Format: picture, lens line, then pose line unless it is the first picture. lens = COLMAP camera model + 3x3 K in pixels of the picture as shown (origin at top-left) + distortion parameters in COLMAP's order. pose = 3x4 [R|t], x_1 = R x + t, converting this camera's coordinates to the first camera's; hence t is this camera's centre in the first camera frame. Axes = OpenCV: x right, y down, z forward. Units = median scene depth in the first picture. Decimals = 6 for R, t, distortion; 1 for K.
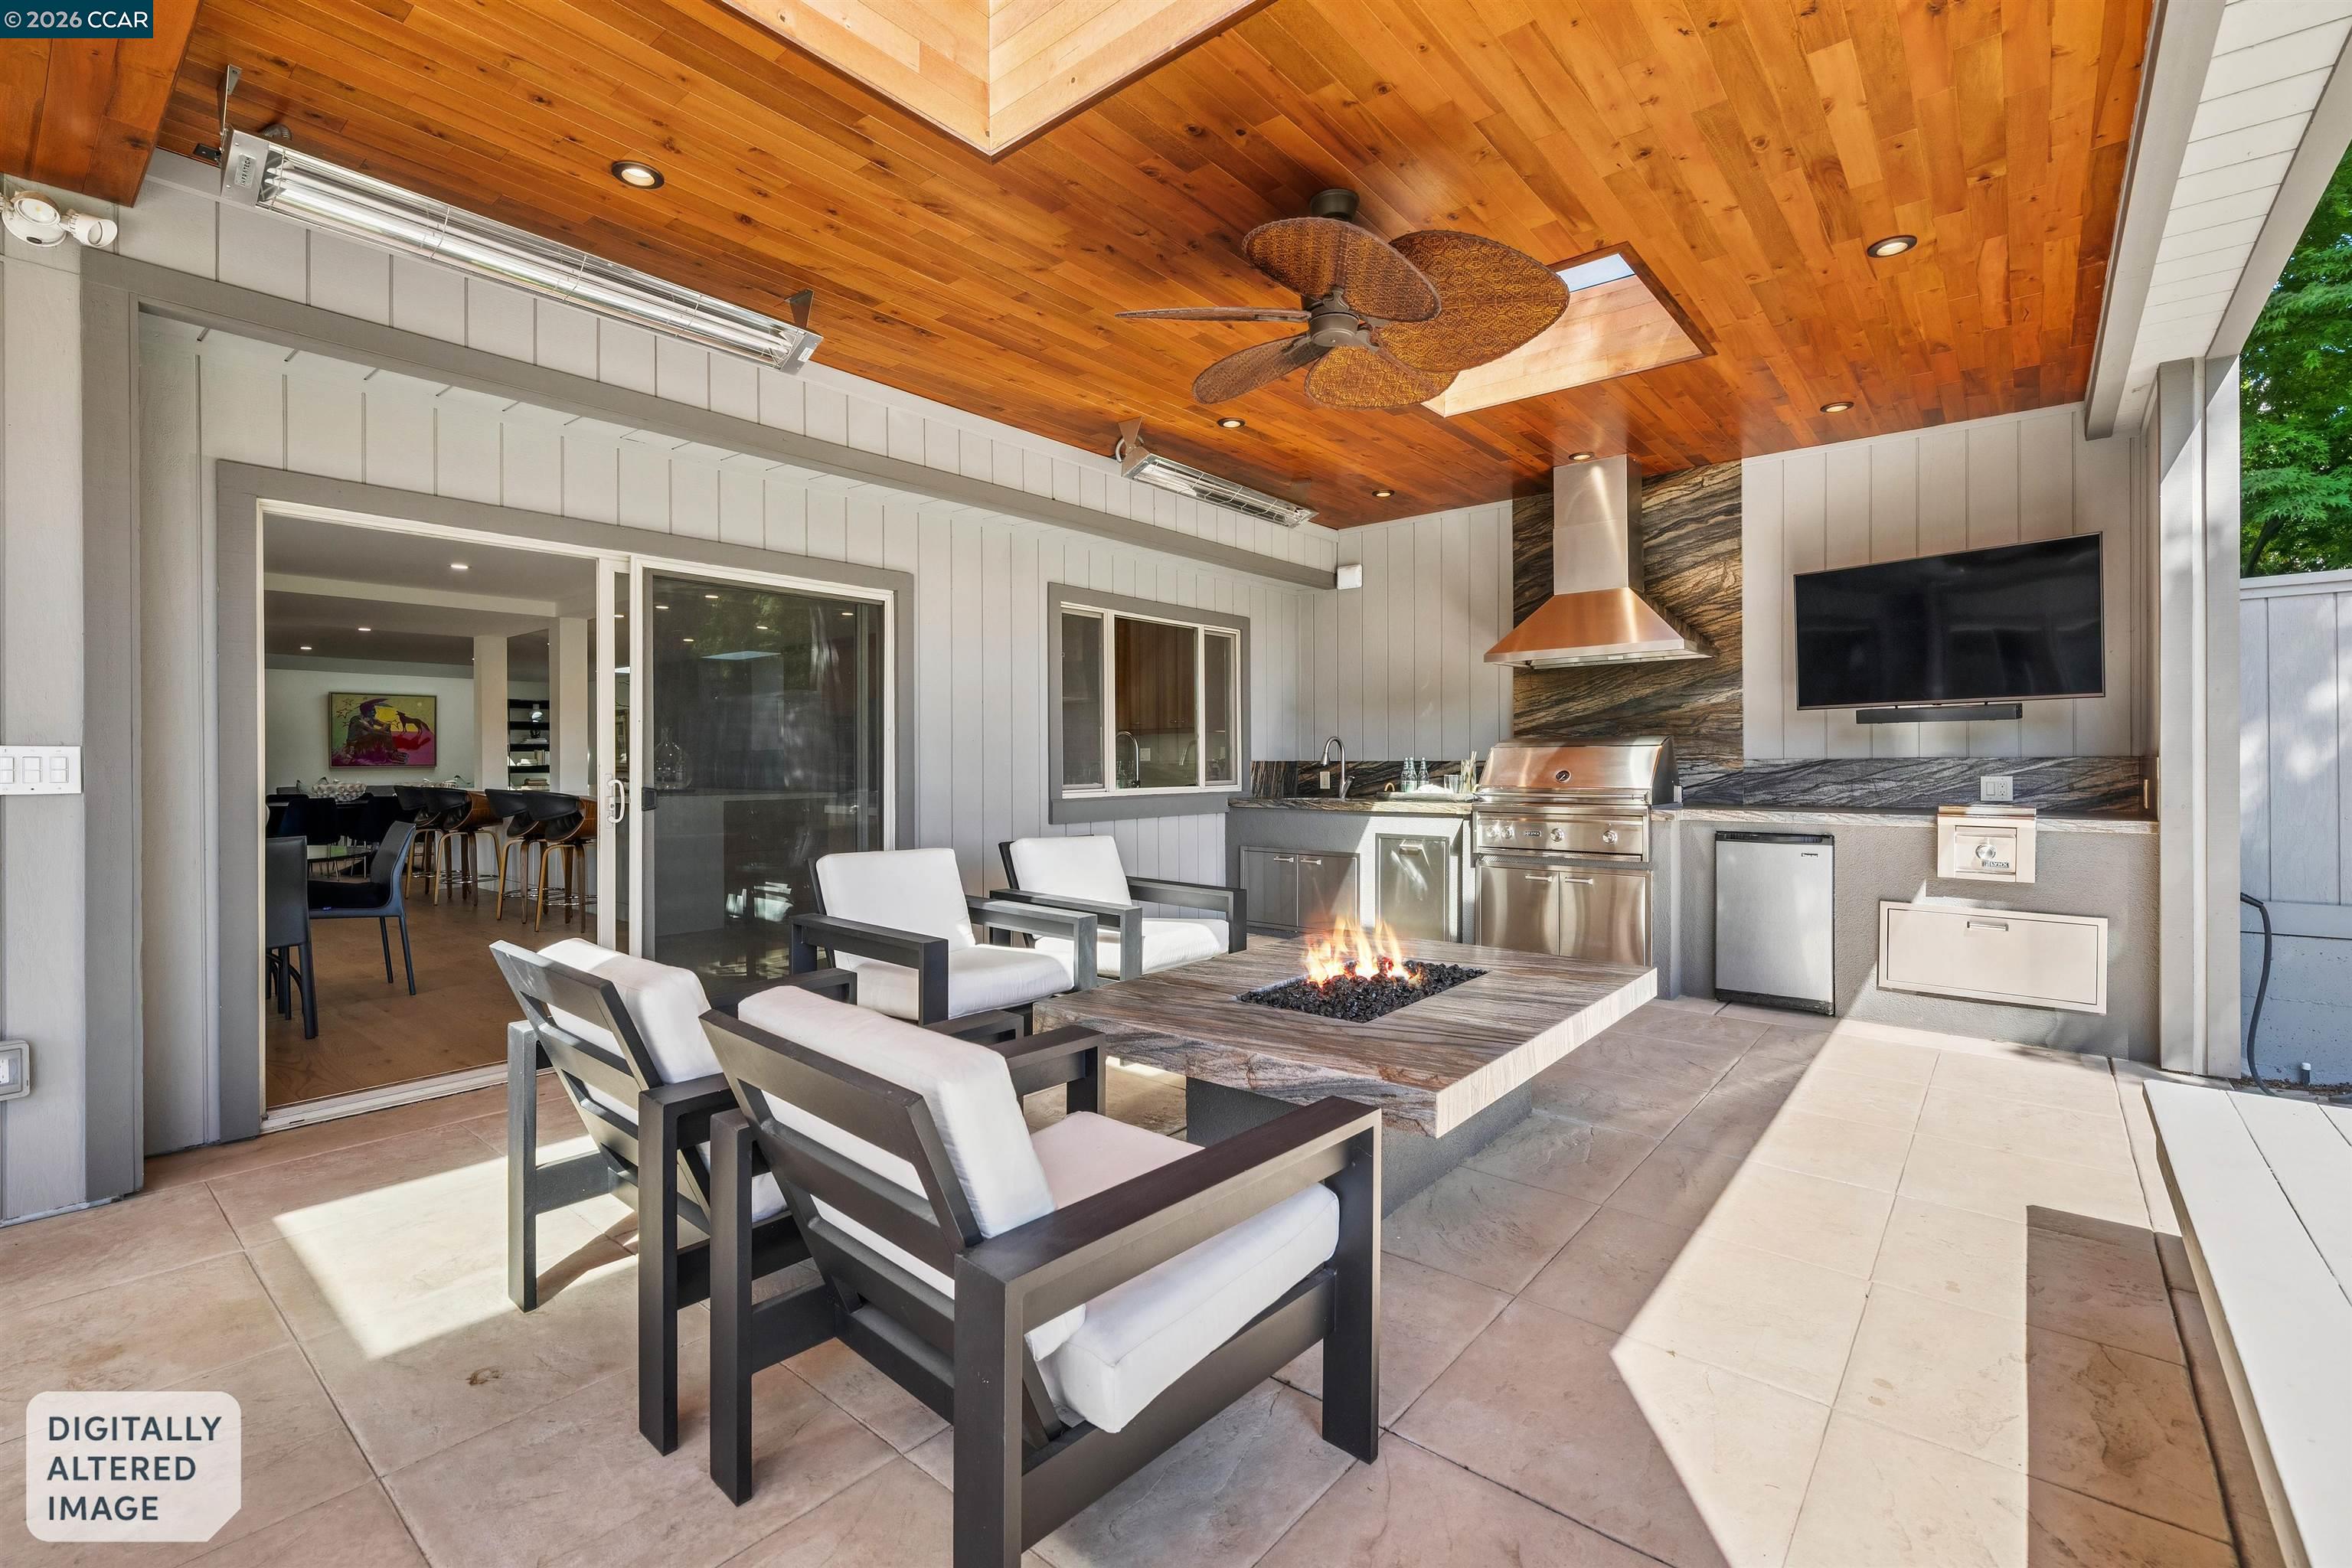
lens RADIAL K [[1022.8, 0, 1171.1], [0, 1022.8, 769.6], [0, 0, 1]] dist [-0.009724, 0.000095]
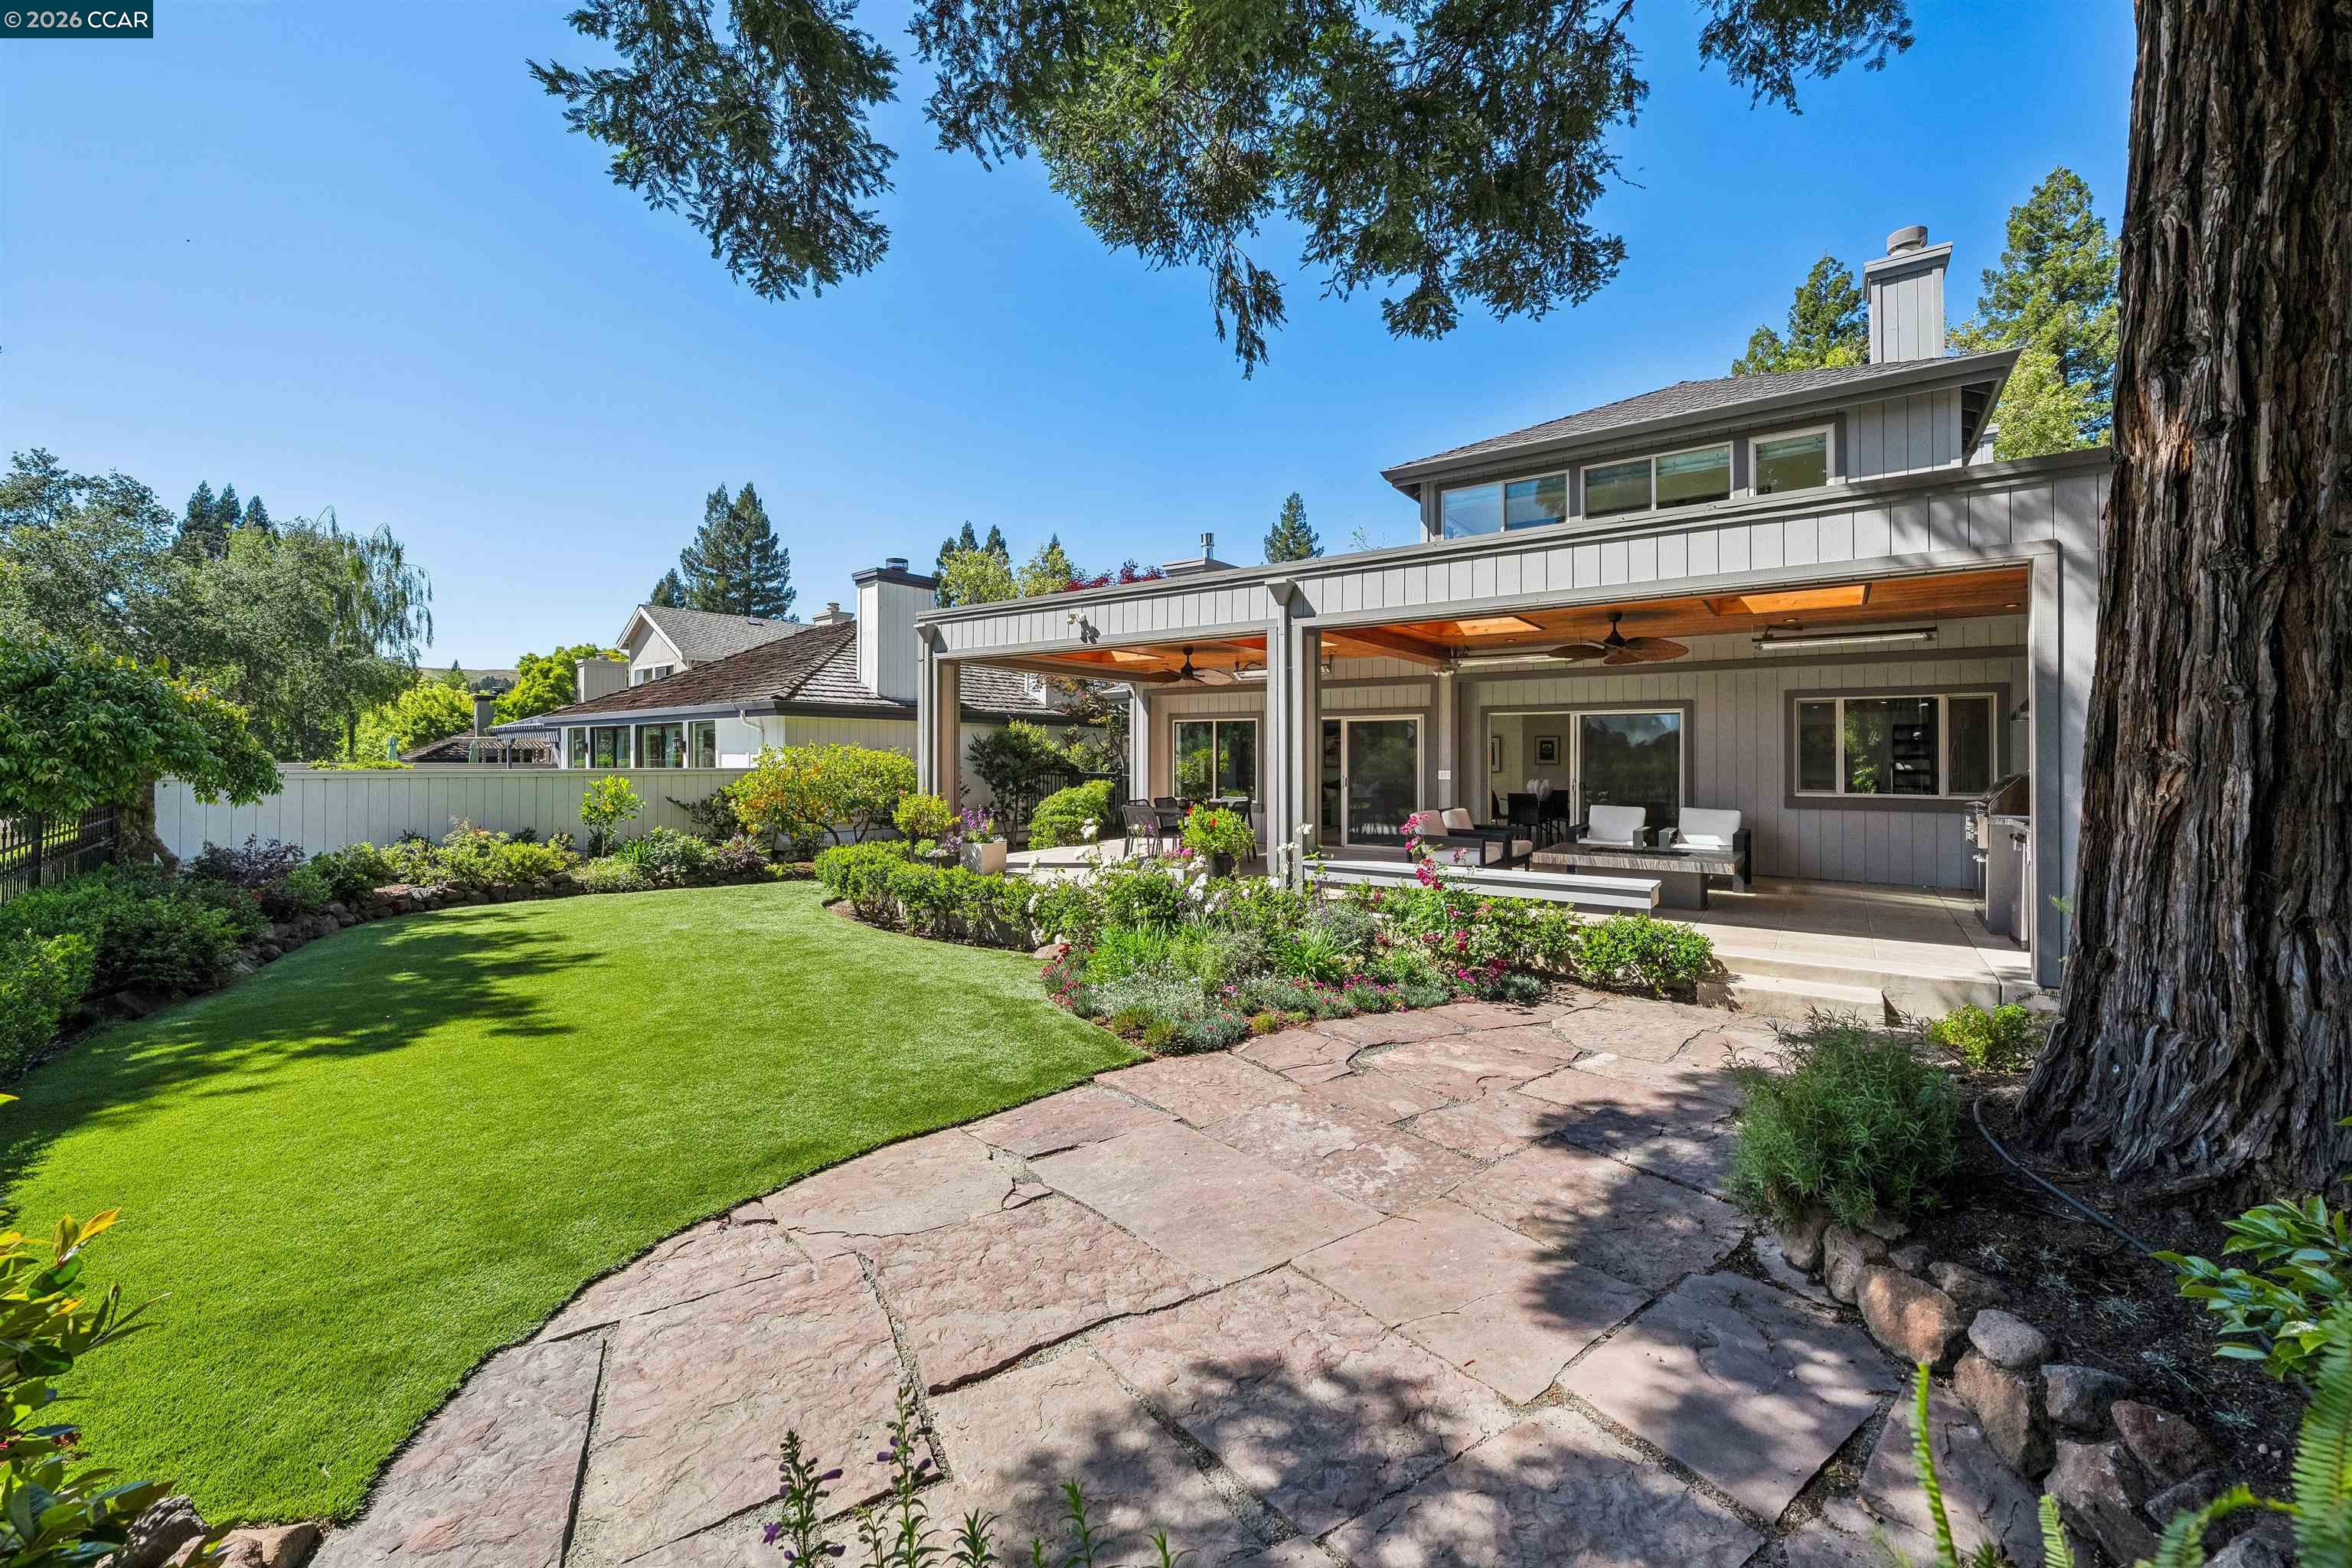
lens RADIAL K [[950.1, 0, 1175.4], [0, 950.1, 771.7], [0, 0, 1]] dist [-0.002326, -0.000099]
pose [[0.054216, 0.020716, -0.998314, 1.734991], [-0.011010, 0.999736, 0.020148, -0.047369], [0.998469, 0.009899, 0.054430, -0.314151]]
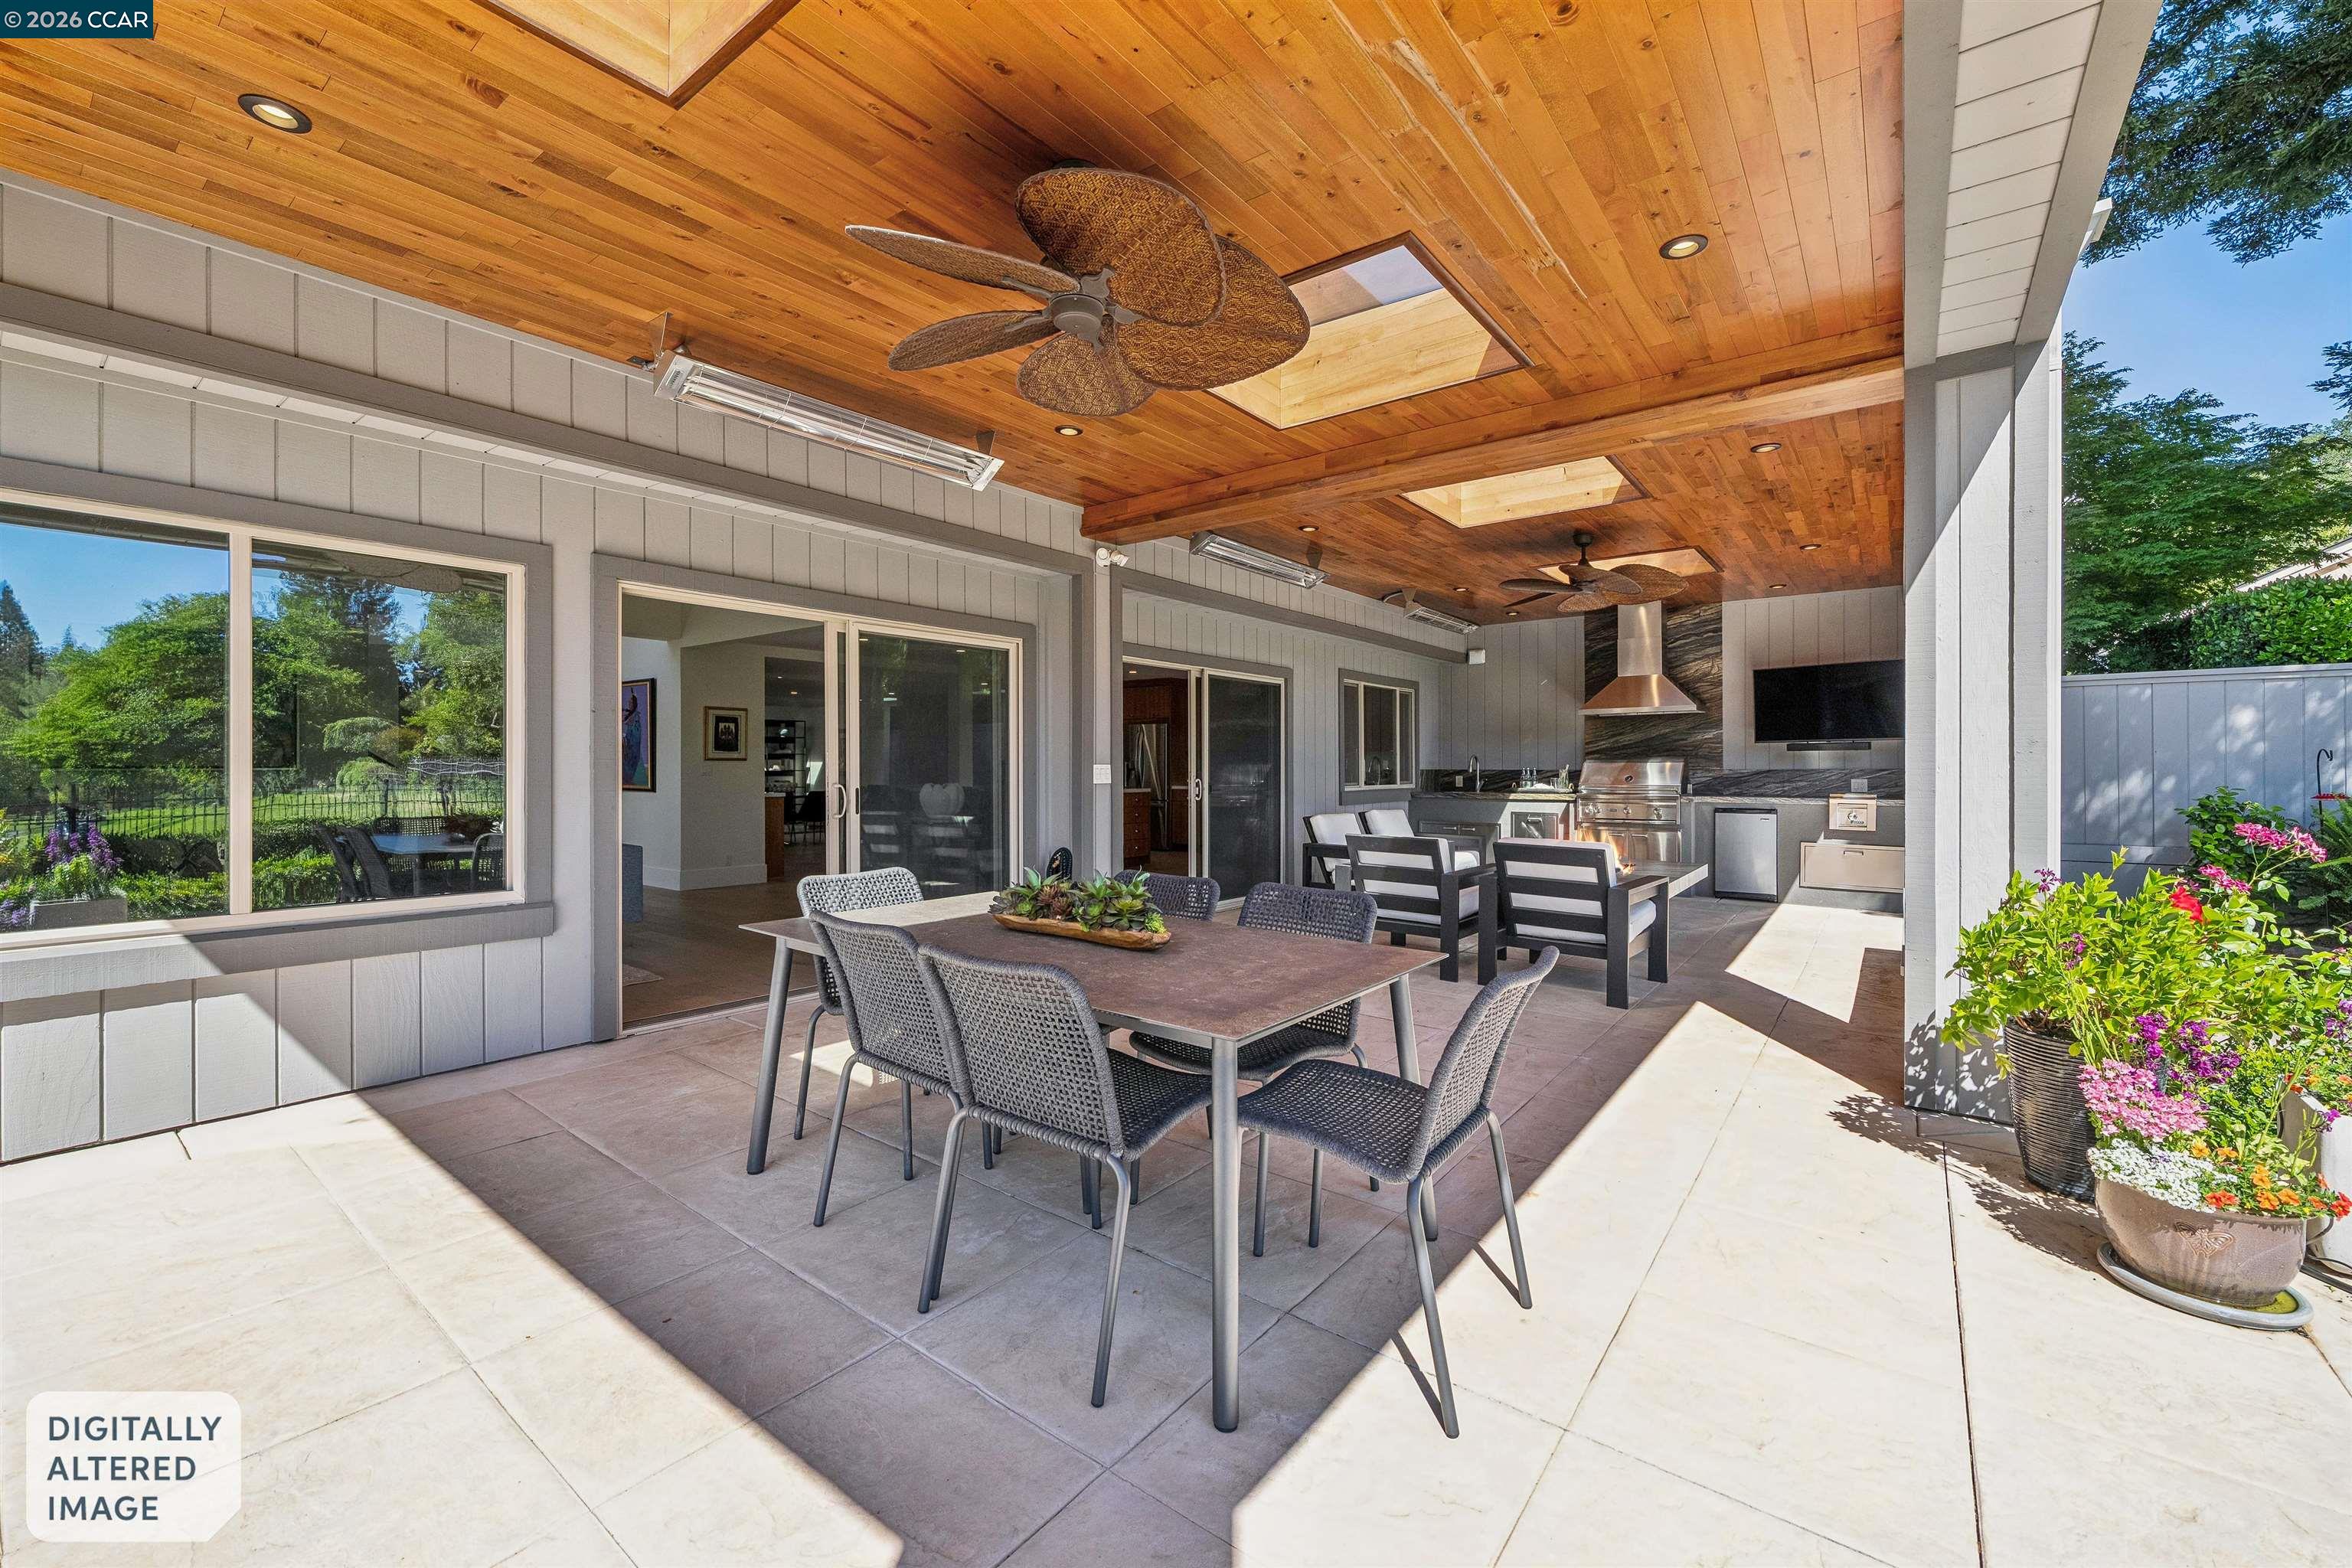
lens RADIAL K [[950.1, 0, 1175.4], [0, 950.1, 771.7], [0, 0, 1]] dist [-0.002326, -0.000099]
pose [[0.998946, 0.001709, 0.045861, -0.477425], [-0.001588, 0.999995, -0.002674, -0.000153], [-0.045865, 0.002598, 0.998944, -0.624831]]
